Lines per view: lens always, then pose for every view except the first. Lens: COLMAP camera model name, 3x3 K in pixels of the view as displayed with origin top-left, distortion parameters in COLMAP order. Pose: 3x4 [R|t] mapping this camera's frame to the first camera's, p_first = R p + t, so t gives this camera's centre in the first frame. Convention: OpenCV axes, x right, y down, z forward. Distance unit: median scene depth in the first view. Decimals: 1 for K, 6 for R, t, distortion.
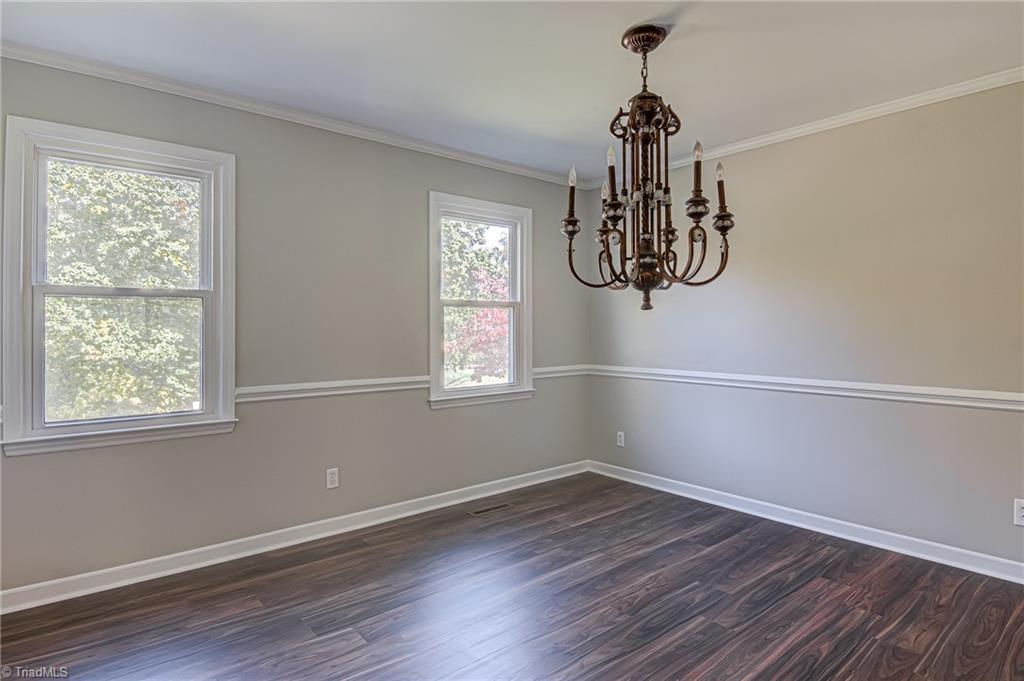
lens RADIAL K [[548.8, 0, 530.8], [0, 548.8, 318.4], [0, 0, 1]] dist [-0.006512, -0.007415]
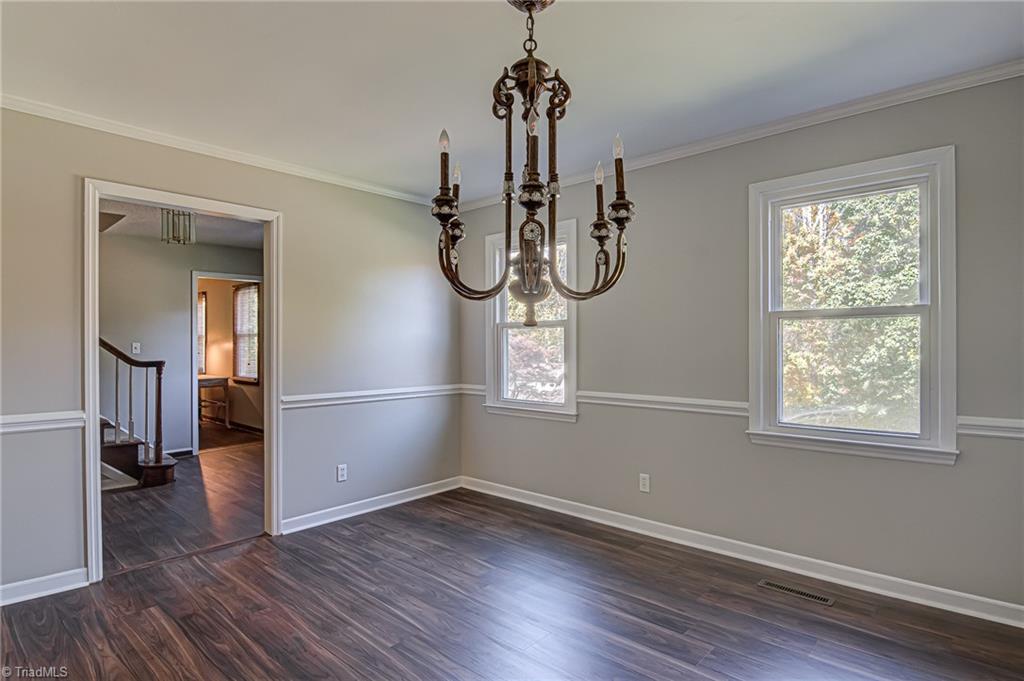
lens RADIAL K [[548.8, 0, 507.6], [0, 548.8, 343.7], [0, 0, 1]] dist [-0.006512, -0.007415]
pose [[0.106791, -0.002237, -0.994279, 0.641530], [0.017340, 0.999850, -0.000387, 0.006421], [0.994130, -0.017199, 0.106813, 0.556734]]
